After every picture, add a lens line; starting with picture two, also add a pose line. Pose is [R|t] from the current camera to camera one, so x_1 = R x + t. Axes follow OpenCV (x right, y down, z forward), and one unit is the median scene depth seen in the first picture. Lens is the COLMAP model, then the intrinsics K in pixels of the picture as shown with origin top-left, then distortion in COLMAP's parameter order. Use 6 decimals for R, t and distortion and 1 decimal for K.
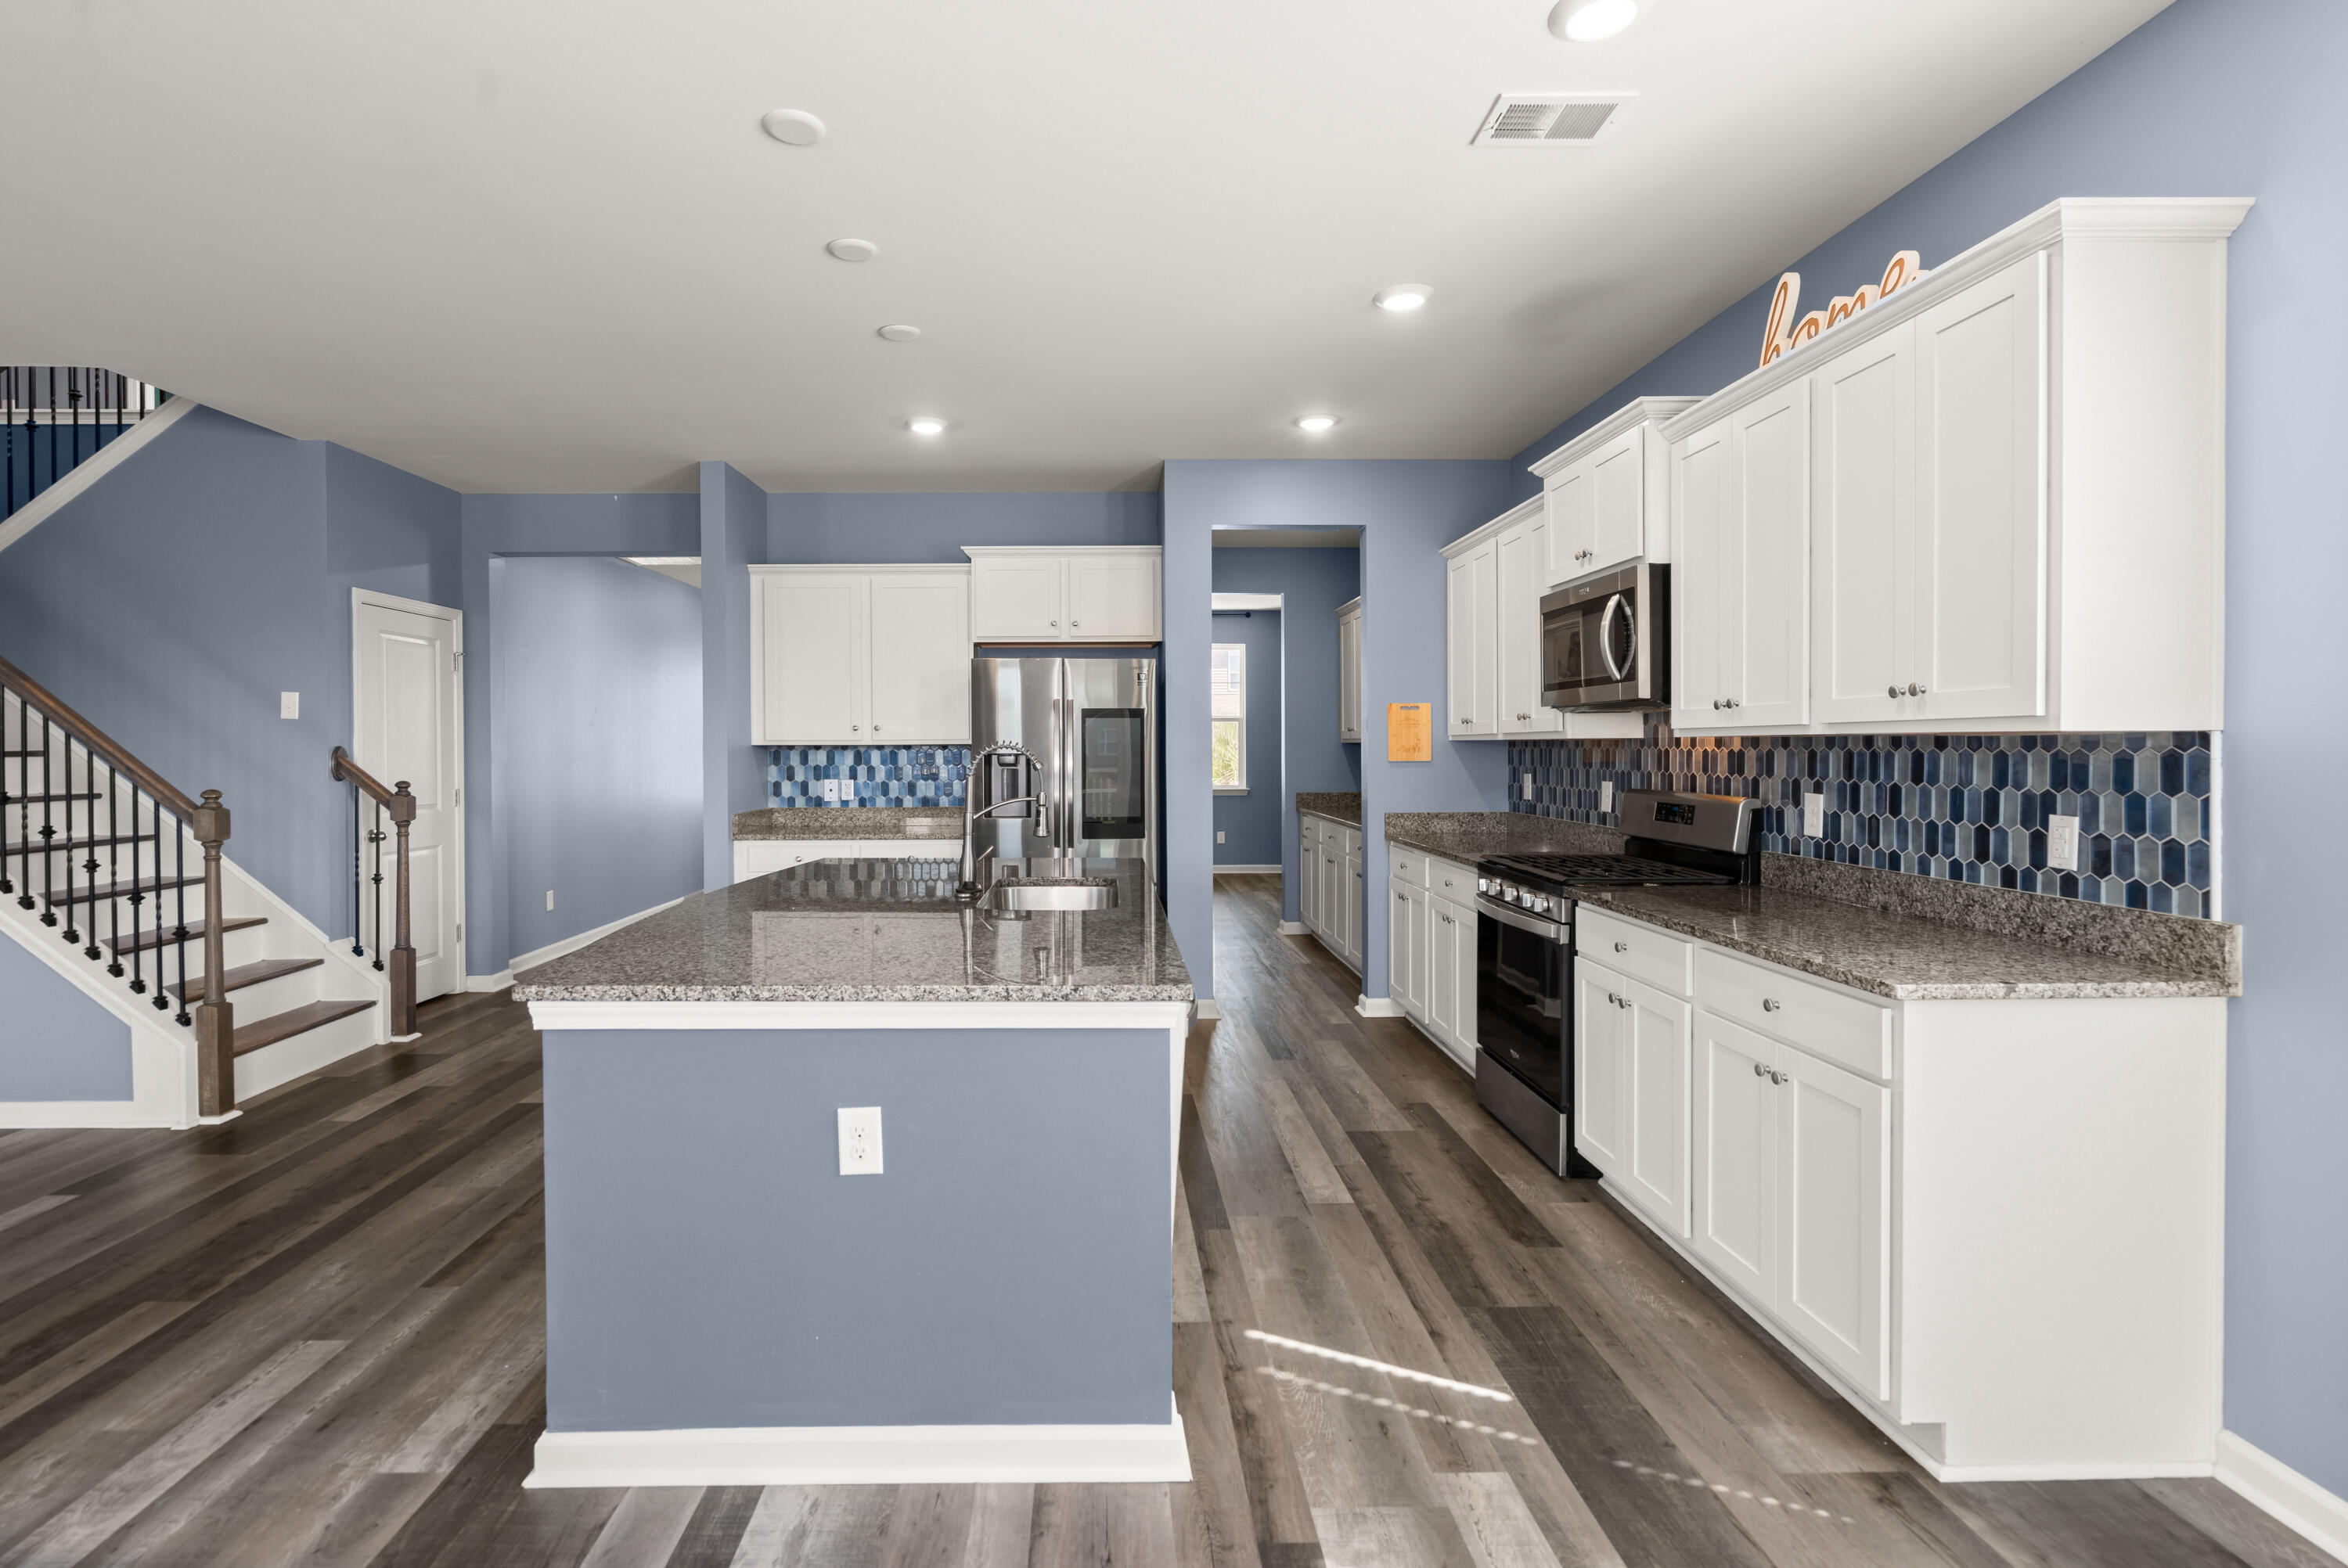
lens RADIAL K [[1121.6, 0, 1104.5], [0, 1121.6, 760.1], [0, 0, 1]] dist [-0.015461, 0.007944]
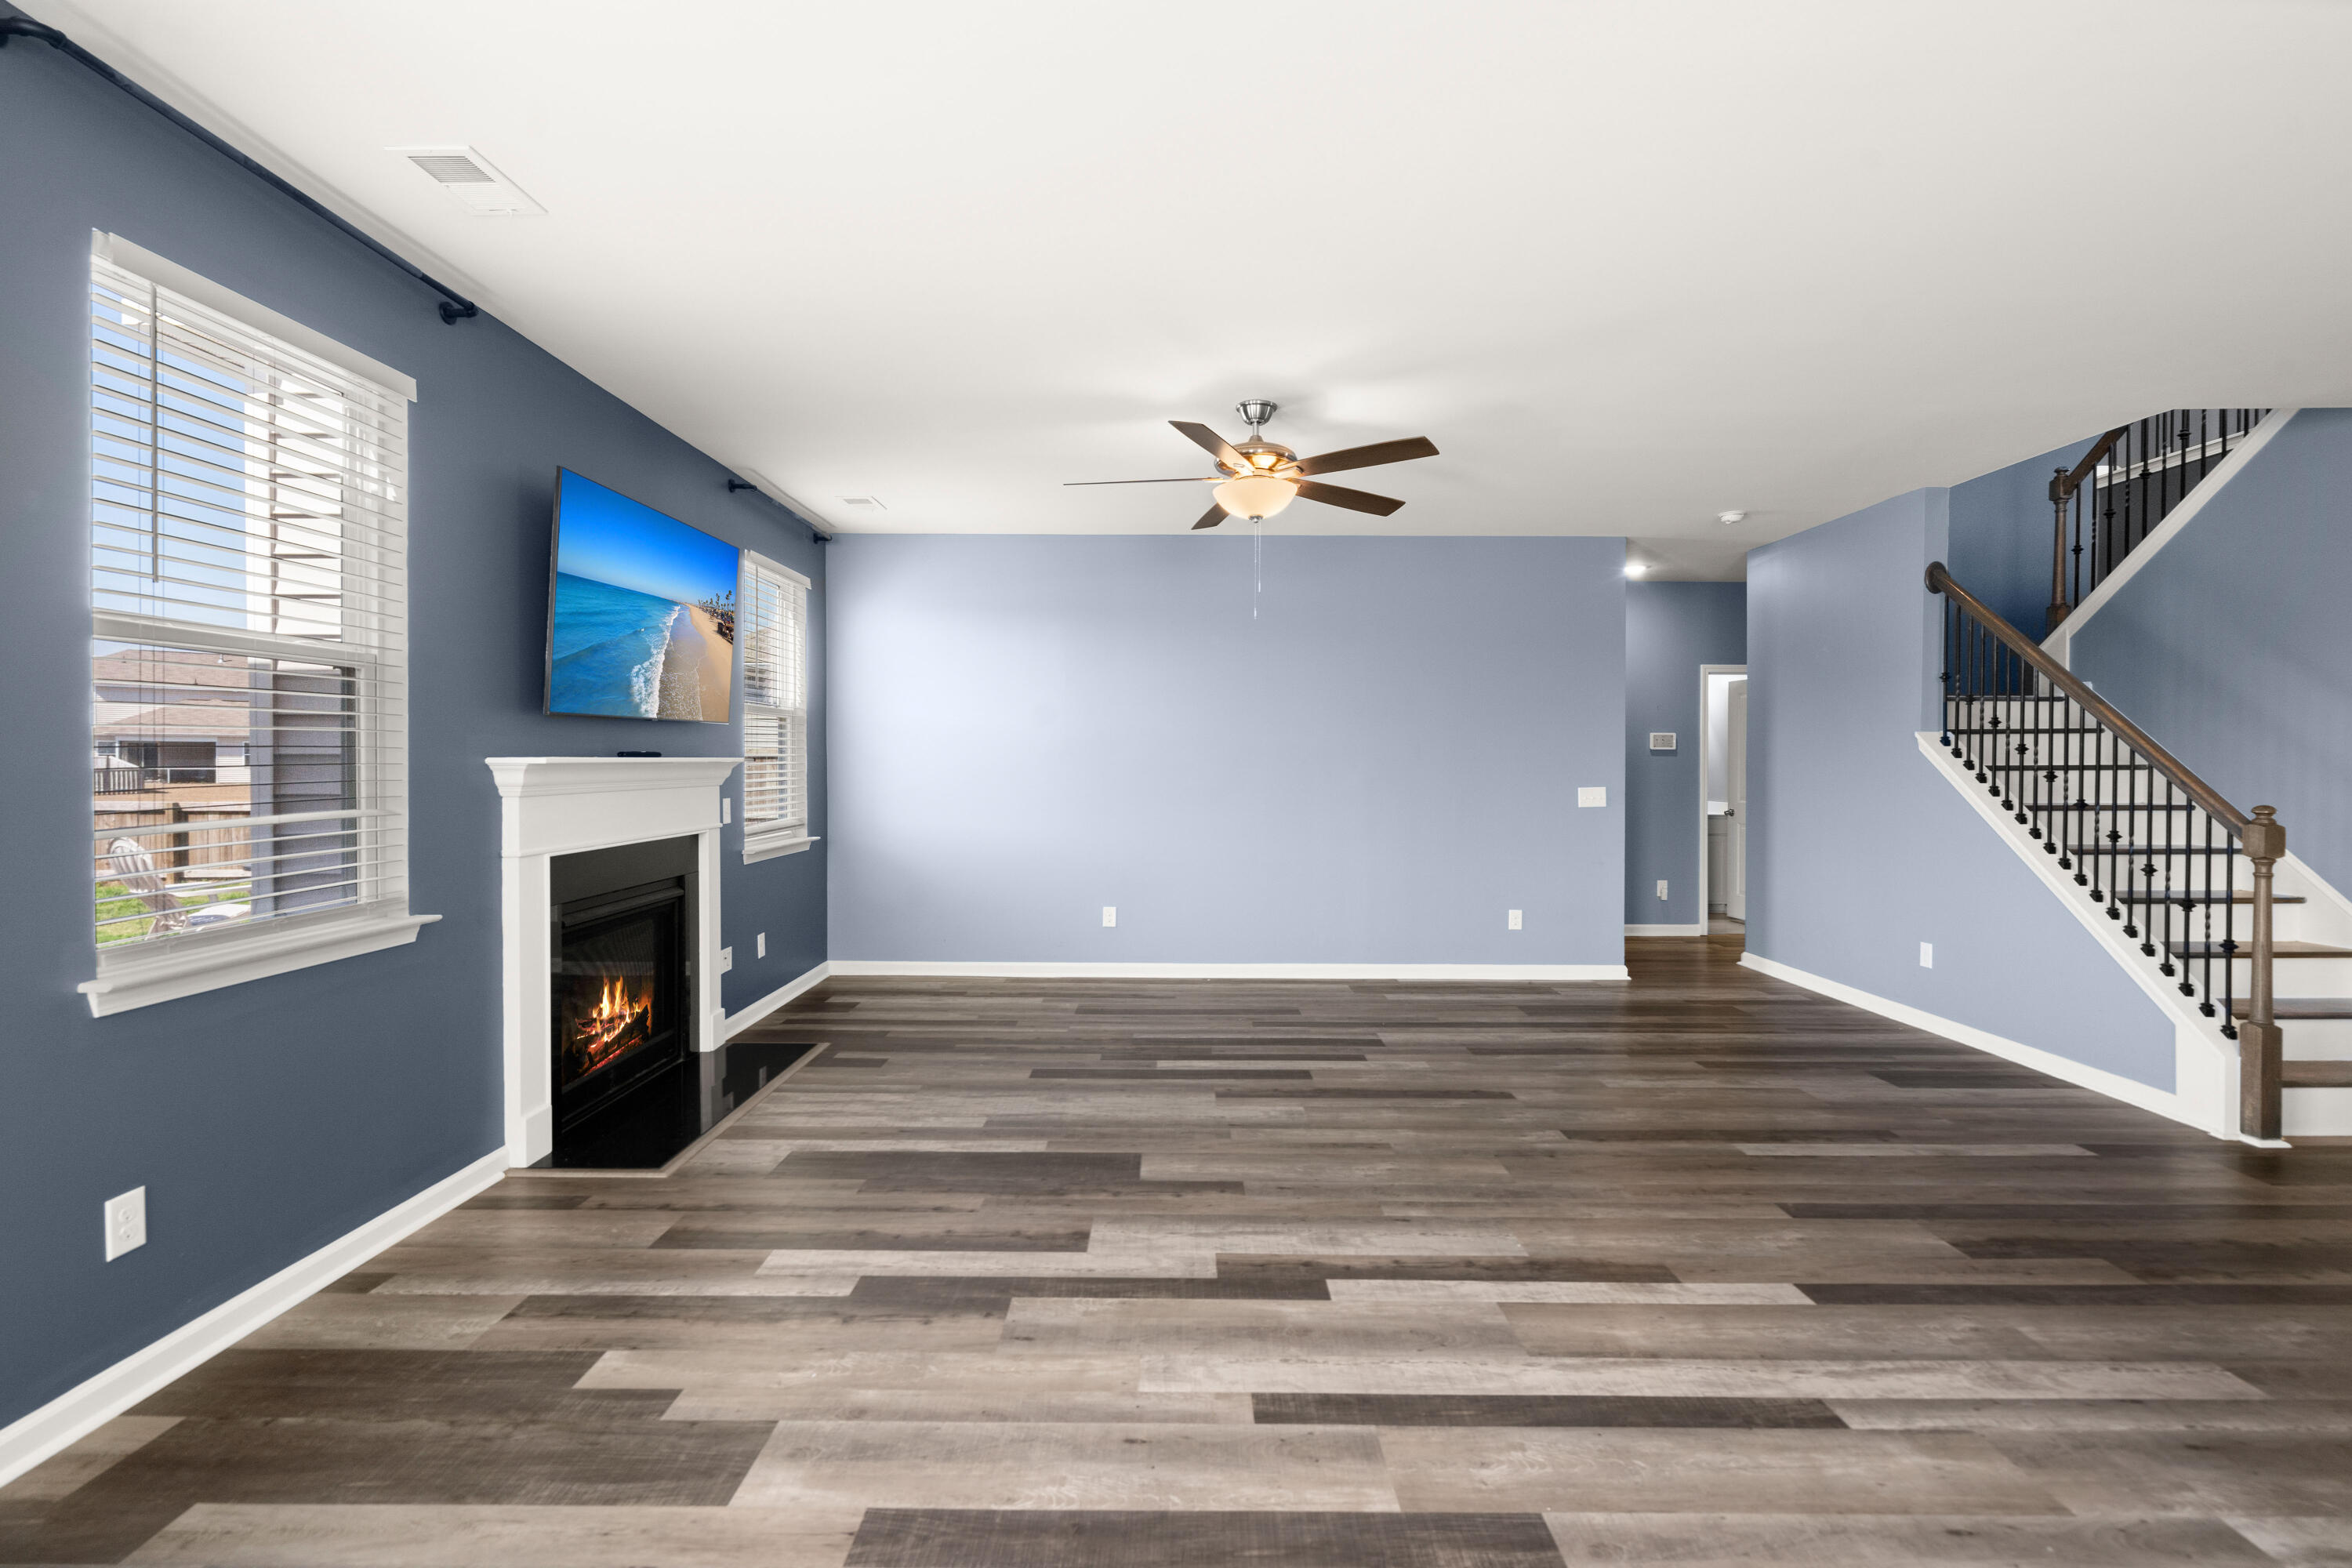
lens RADIAL K [[1042.3, 0, 1176.0], [0, 1042.3, 784.0], [0, 0, 1]] dist [-0.003578, 0.000674]
pose [[-0.011091, 0.024961, -0.999627, 0.155310], [-0.014647, 0.999577, 0.025123, -0.002894], [0.999831, 0.014921, -0.010720, 0.062979]]
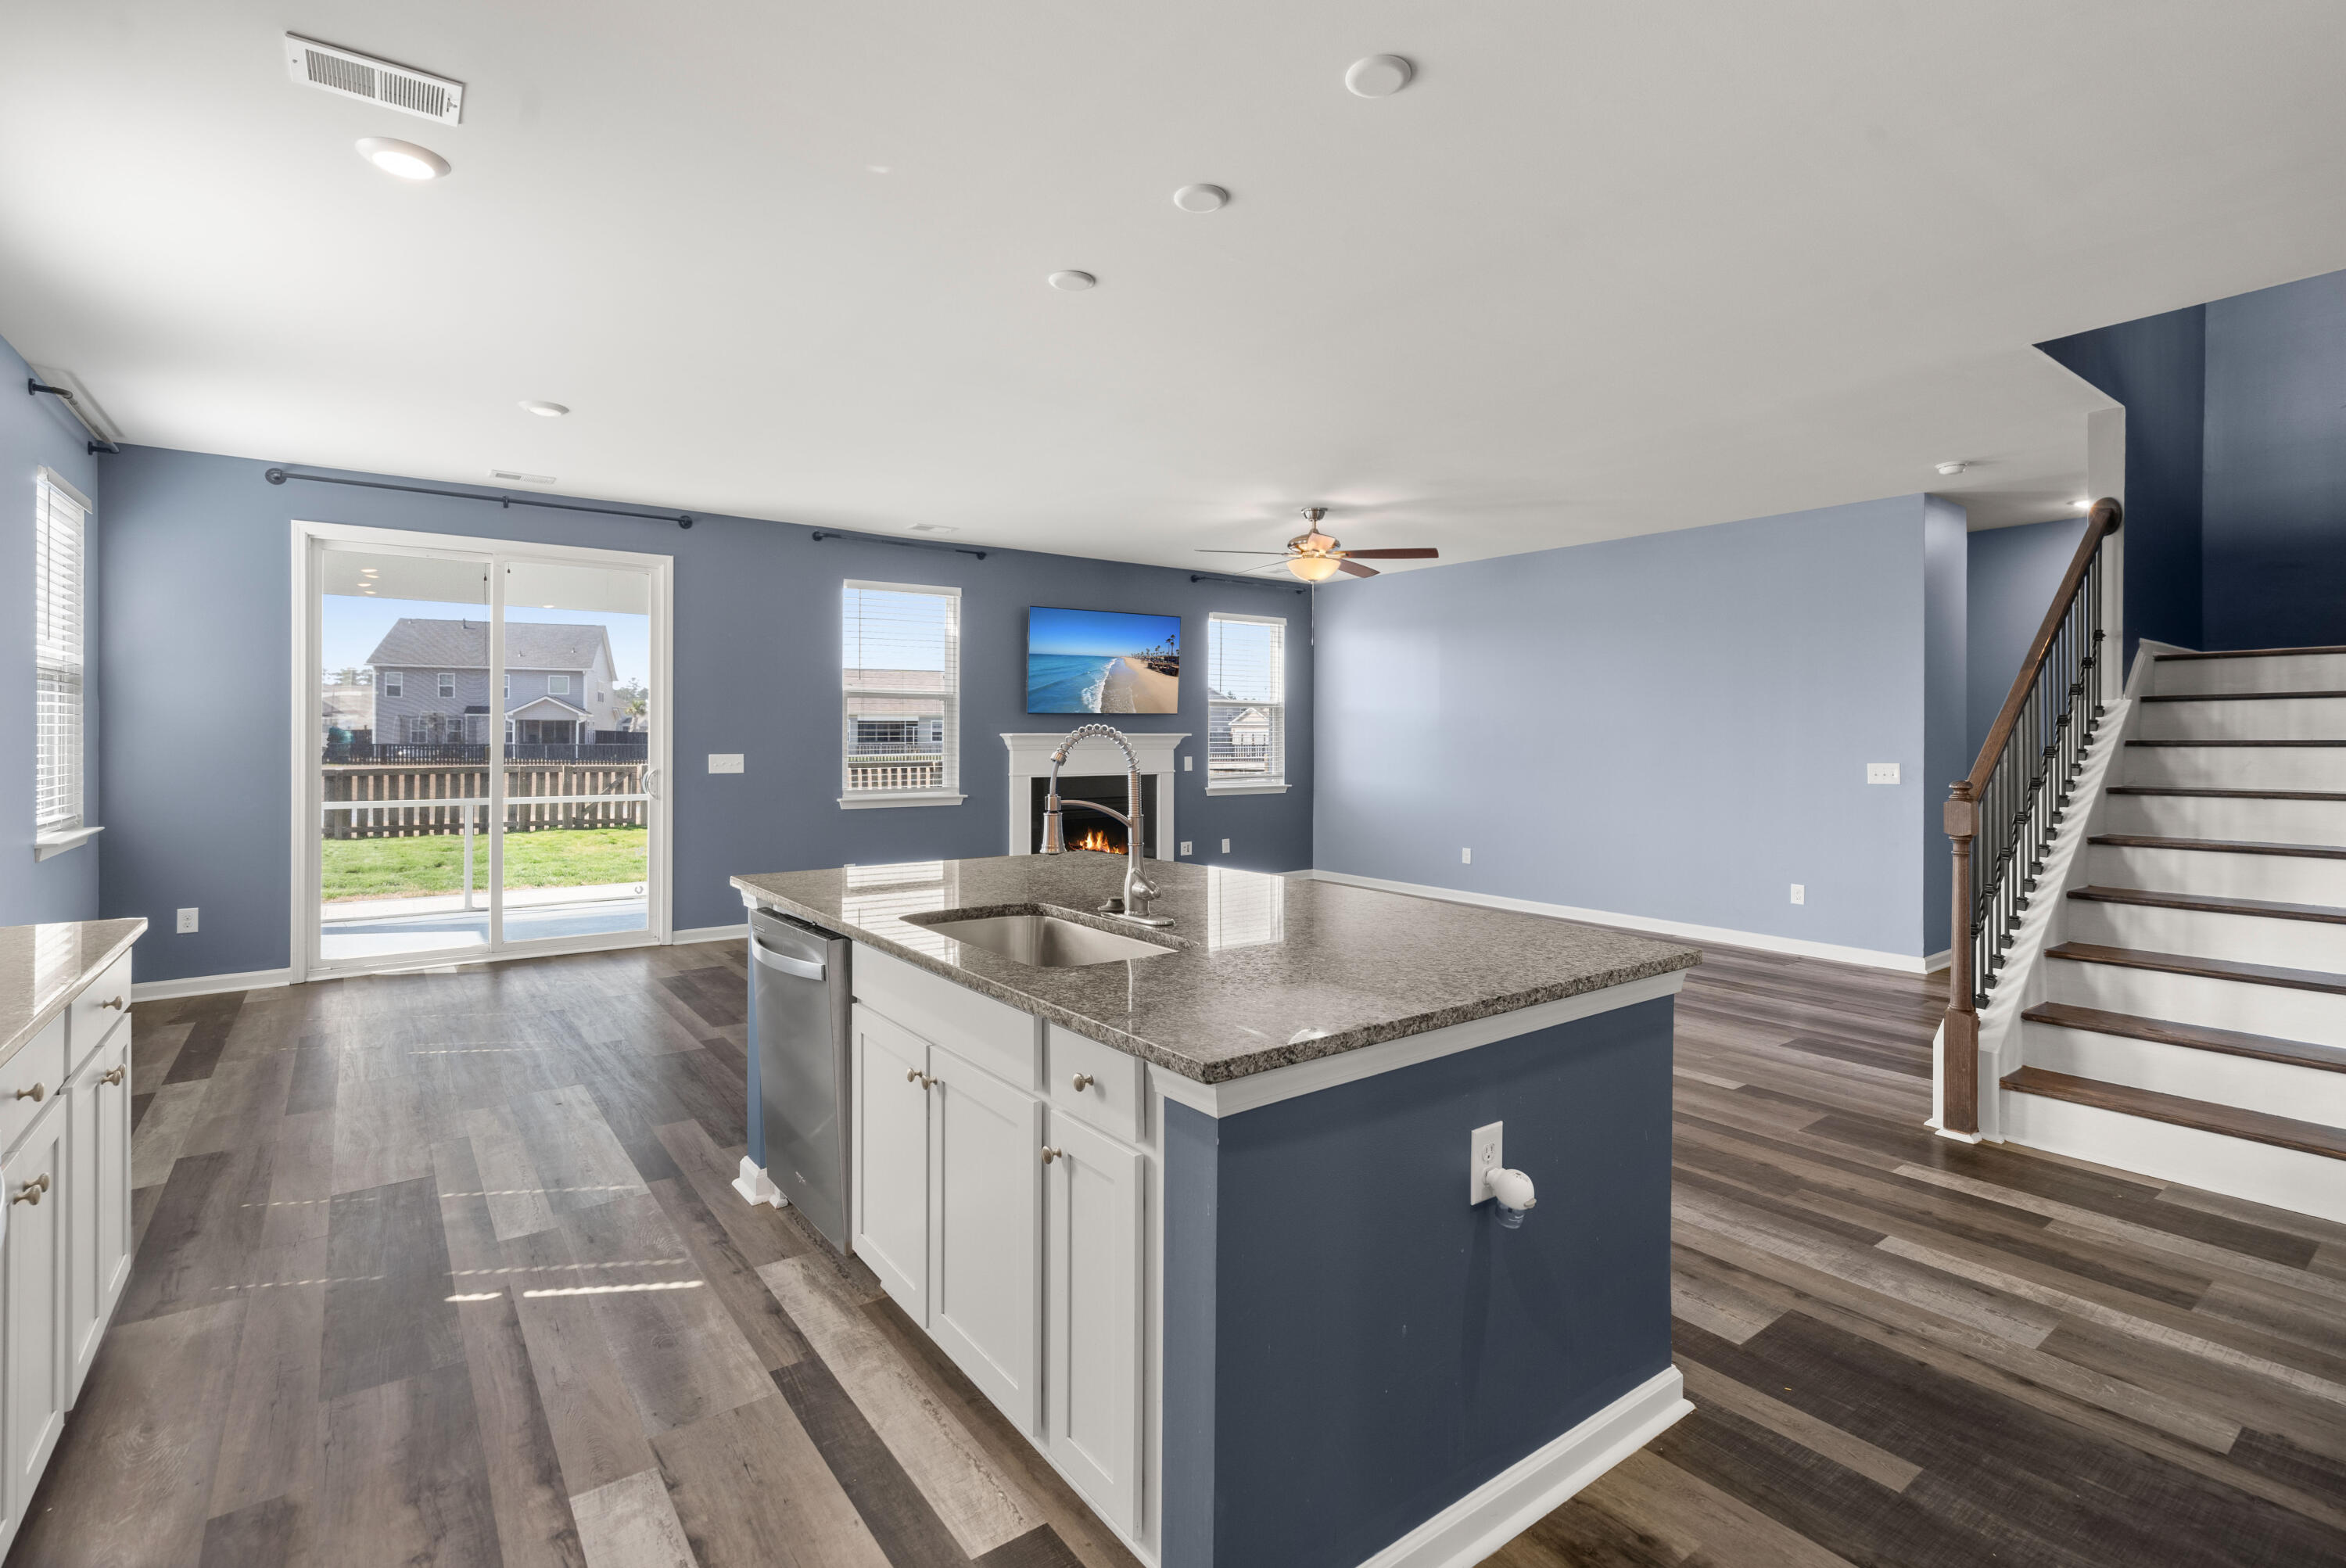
lens RADIAL K [[1065.9, 0, 1193.7], [0, 1065.9, 739.2], [0, 0, 1]] dist [0.003525, 0.000533]
pose [[-0.794707, 0.002213, -0.606990, 0.309553], [-0.007676, 0.999877, 0.013694, -0.017331], [0.606945, 0.015542, -0.794592, 1.678254]]
